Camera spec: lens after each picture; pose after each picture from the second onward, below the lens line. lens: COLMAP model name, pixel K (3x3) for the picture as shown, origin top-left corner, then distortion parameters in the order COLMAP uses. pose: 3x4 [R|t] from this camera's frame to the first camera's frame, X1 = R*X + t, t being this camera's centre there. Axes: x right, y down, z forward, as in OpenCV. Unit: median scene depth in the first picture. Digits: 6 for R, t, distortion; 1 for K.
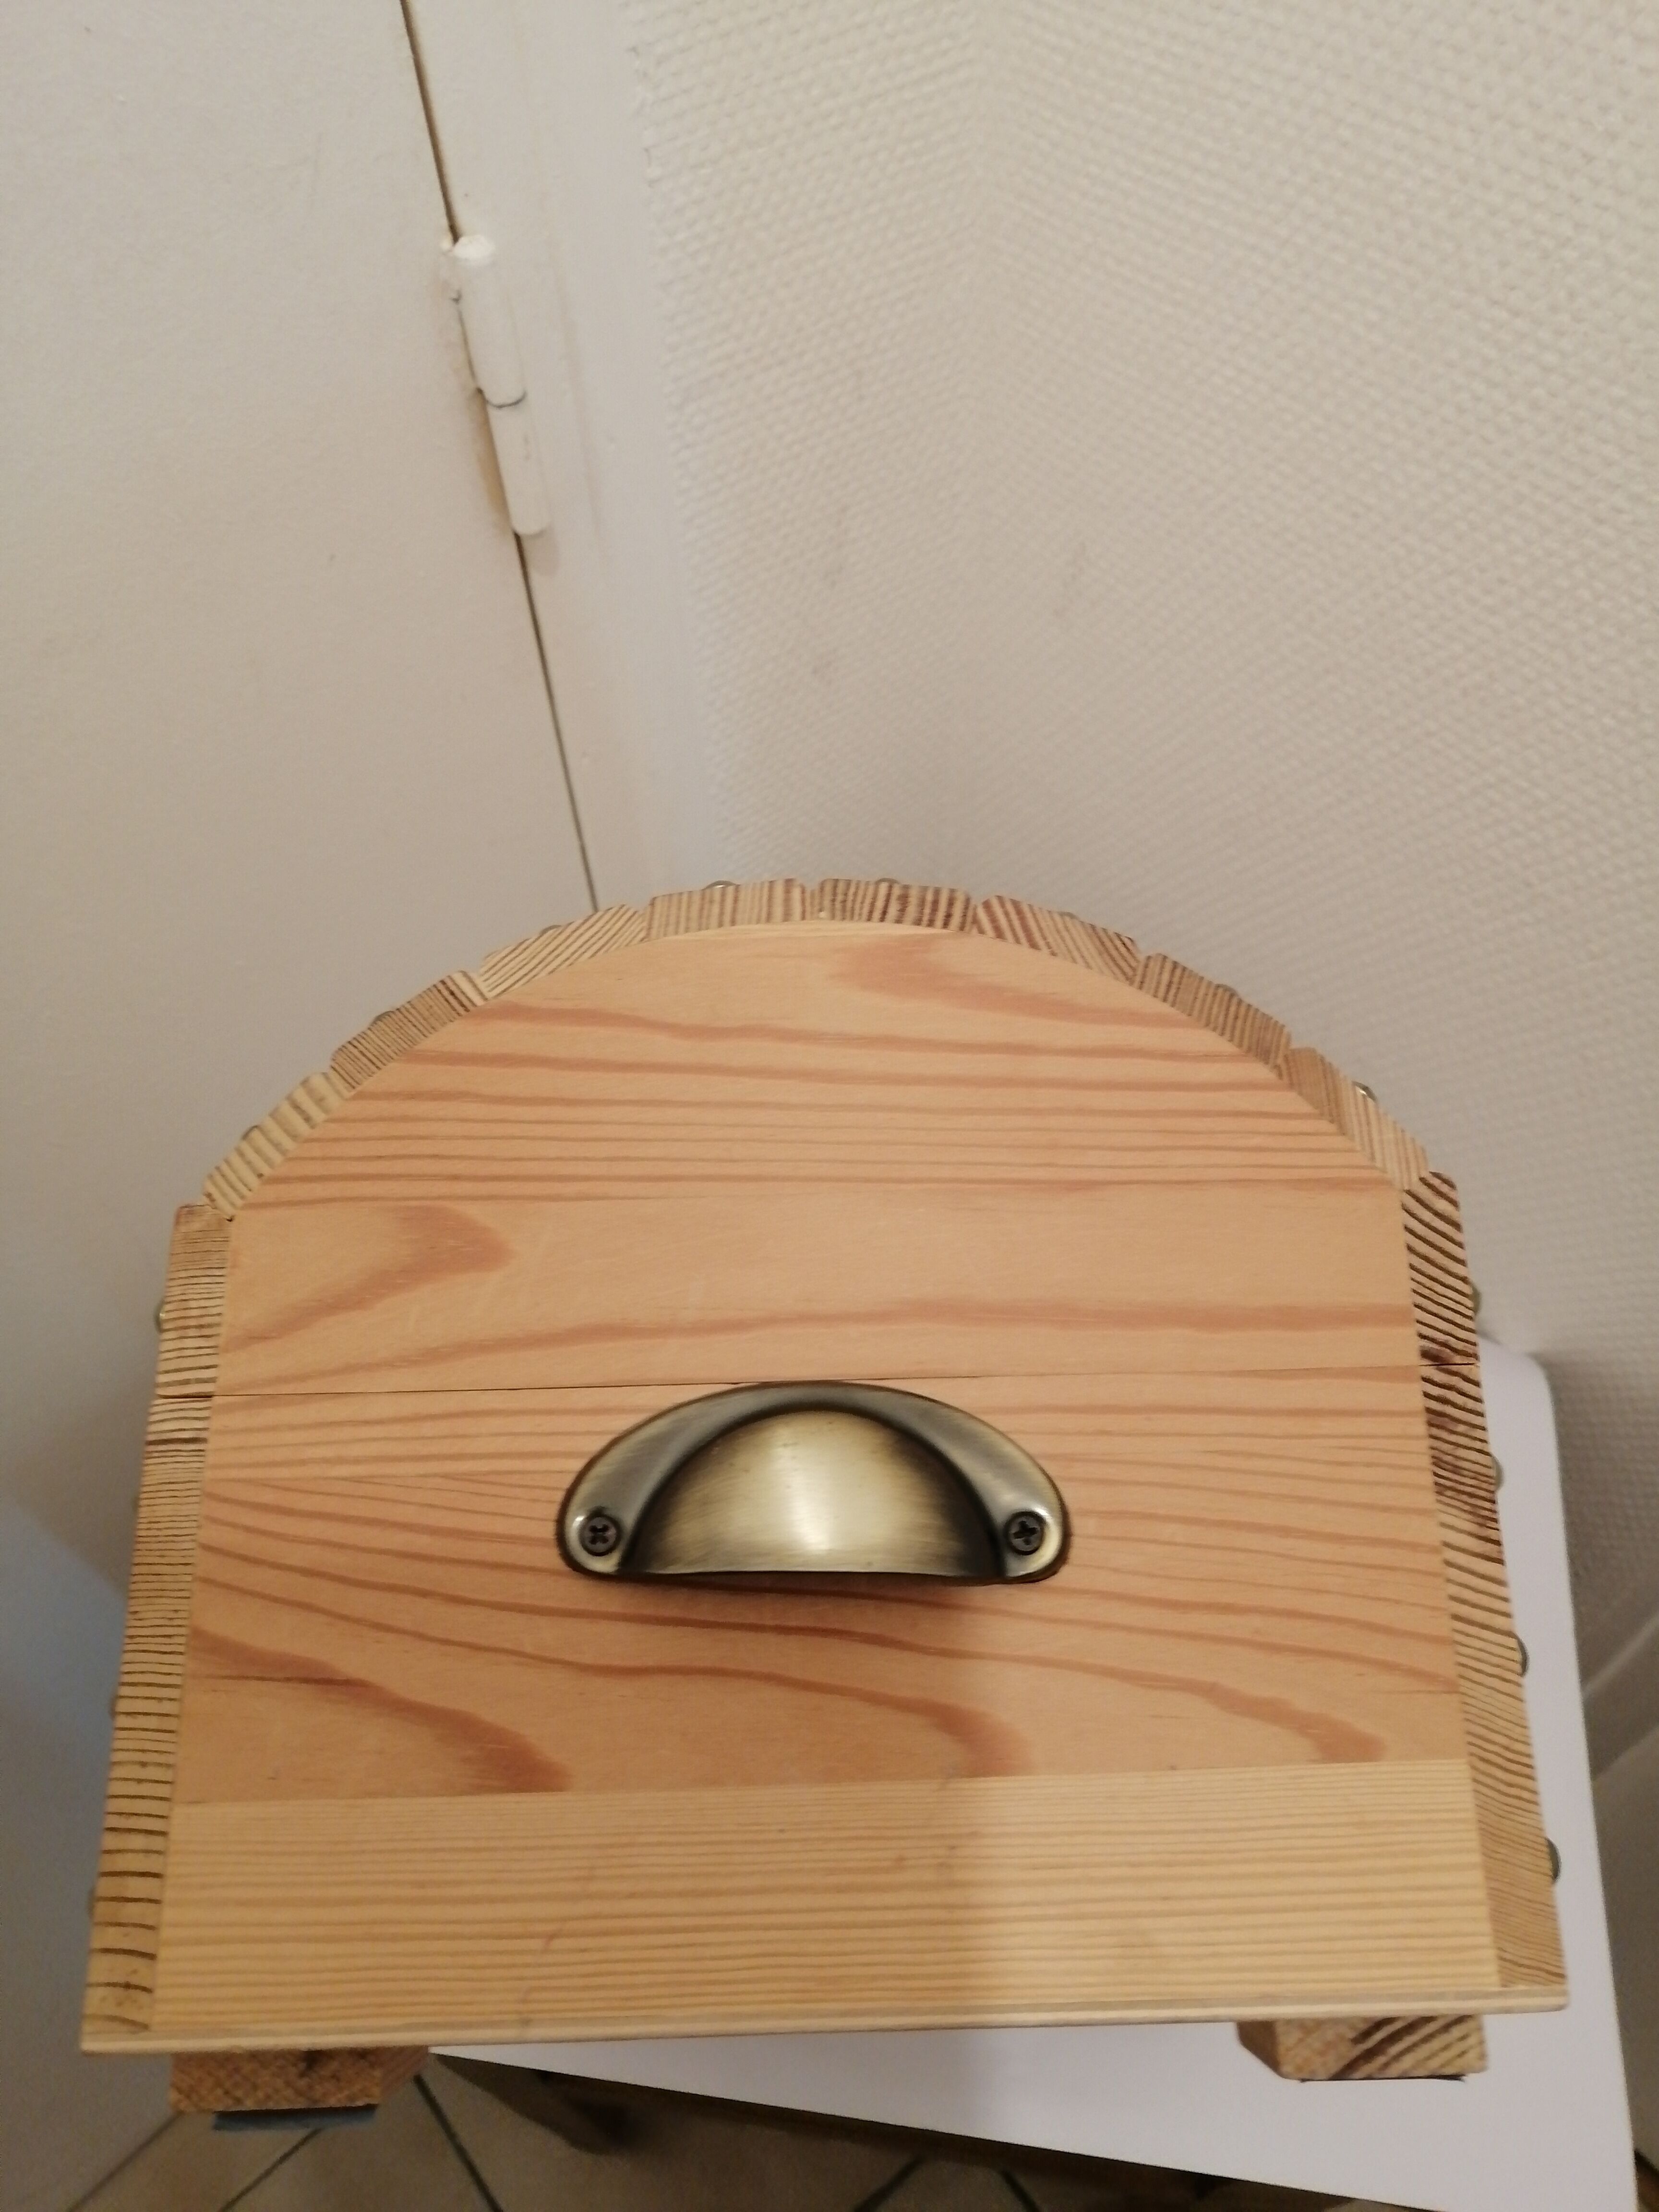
lens RADIAL K [[1761.9, 0, 831.7], [0, 1761.9, 1115.3], [0, 0, 1]] dist [-0.036657, 0.059074]
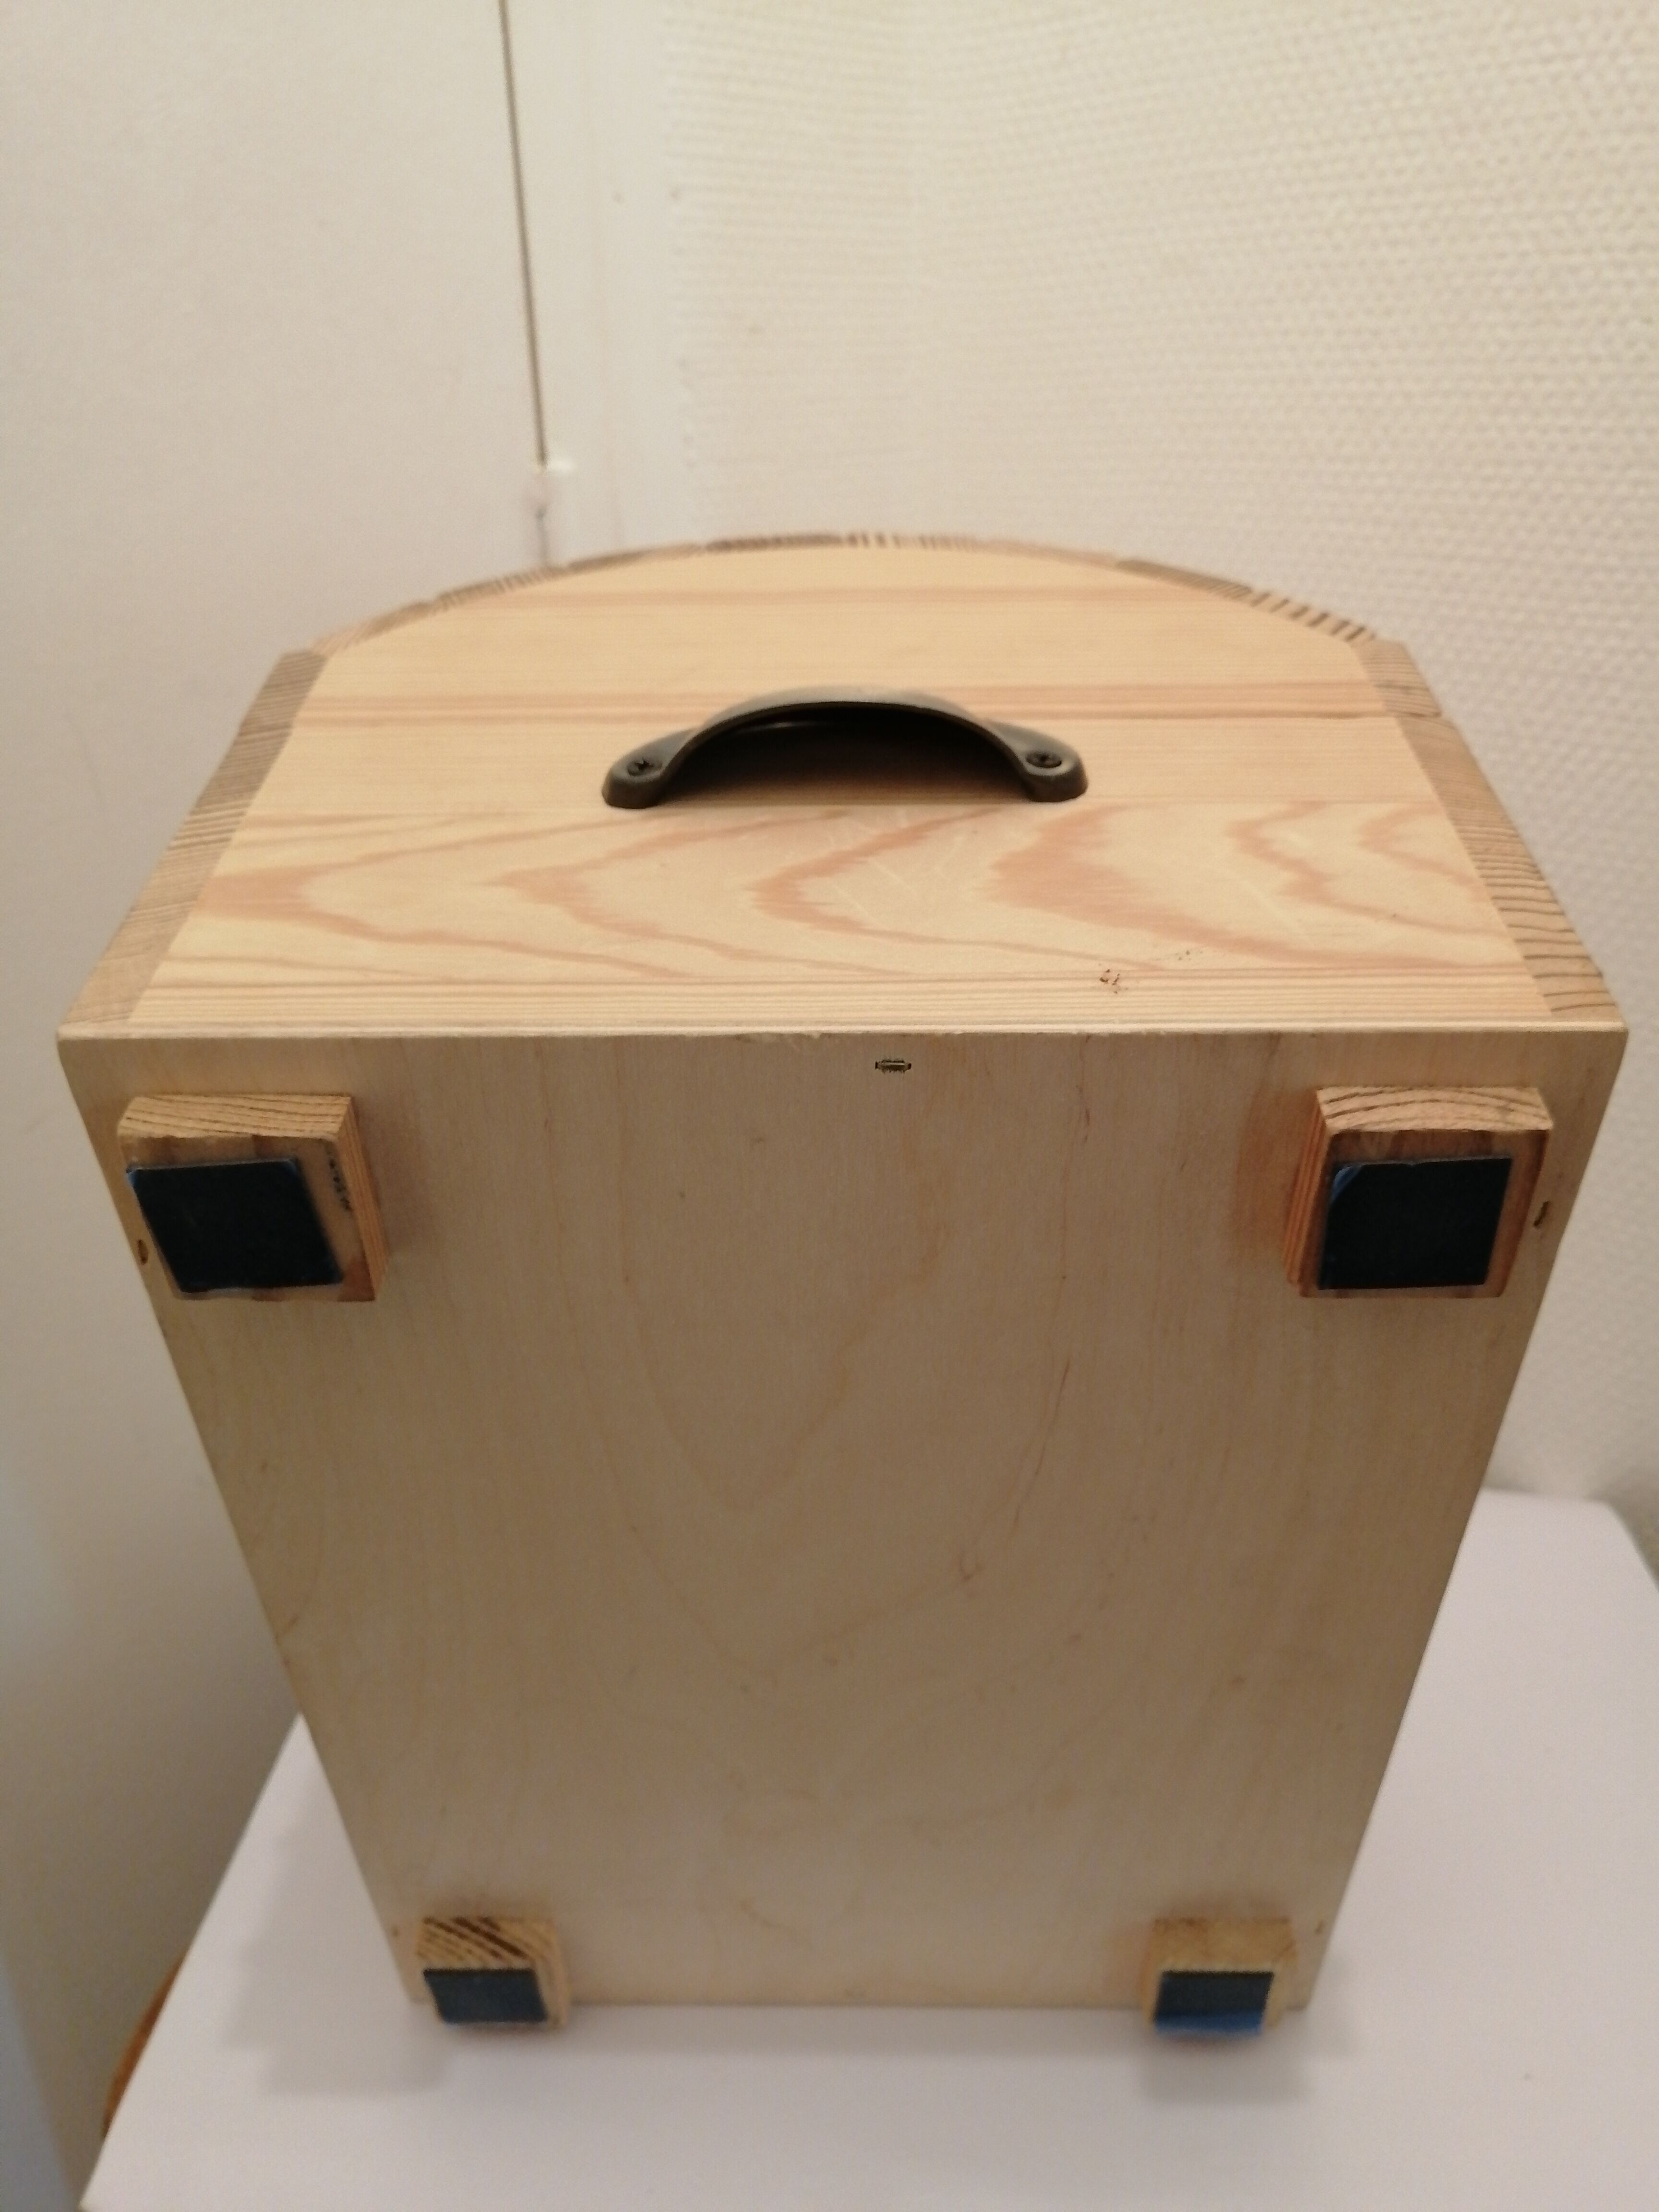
lens RADIAL K [[1769.4, 0, 823.7], [0, 1769.4, 1125.3], [0, 0, 1]] dist [-0.032297, 0.040610]
pose [[0.996298, -0.031612, 0.079942, -0.120523], [0.068229, 0.856485, -0.511642, 0.567631], [-0.052295, 0.515202, 0.855472, 0.108234]]
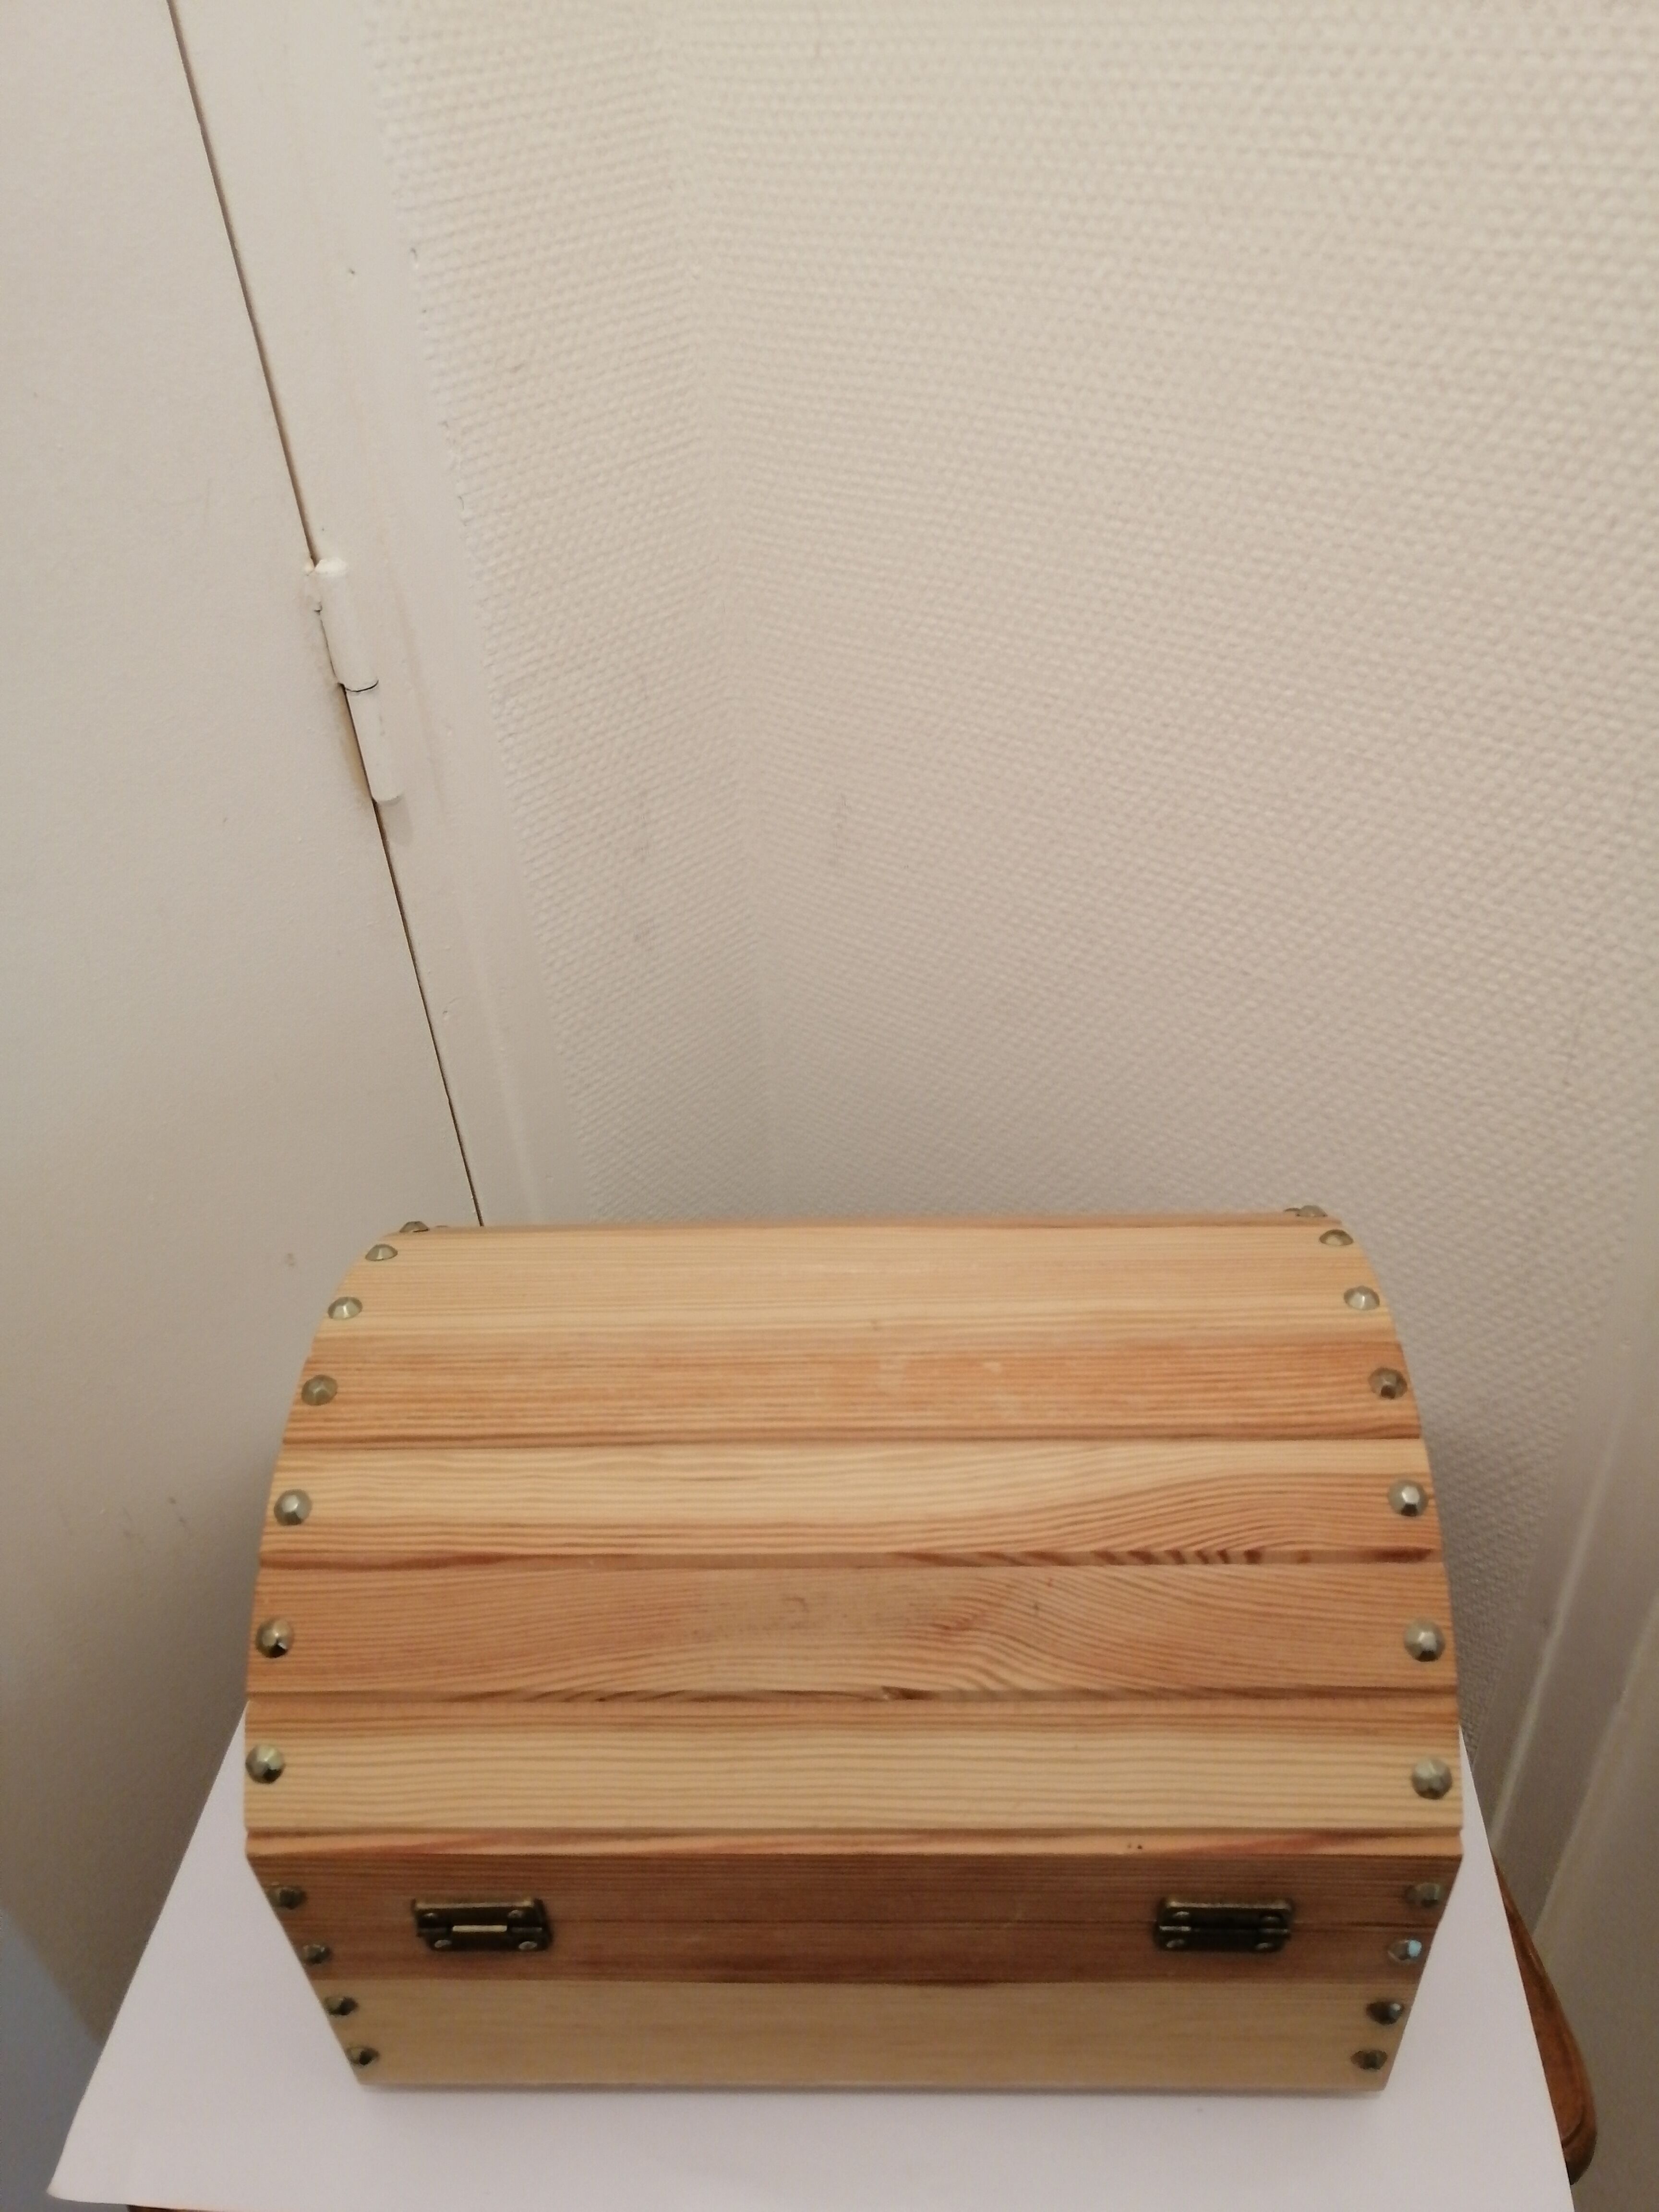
lens RADIAL K [[1747.2, 0, 825.5], [0, 1747.2, 1125.8], [0, 0, 1]] dist [-0.031352, 0.056529]
pose [[0.985853, -0.127105, 0.109263, -0.037174], [0.153341, 0.947161, -0.281731, 0.283275], [-0.067680, 0.294500, 0.953252, -0.106805]]
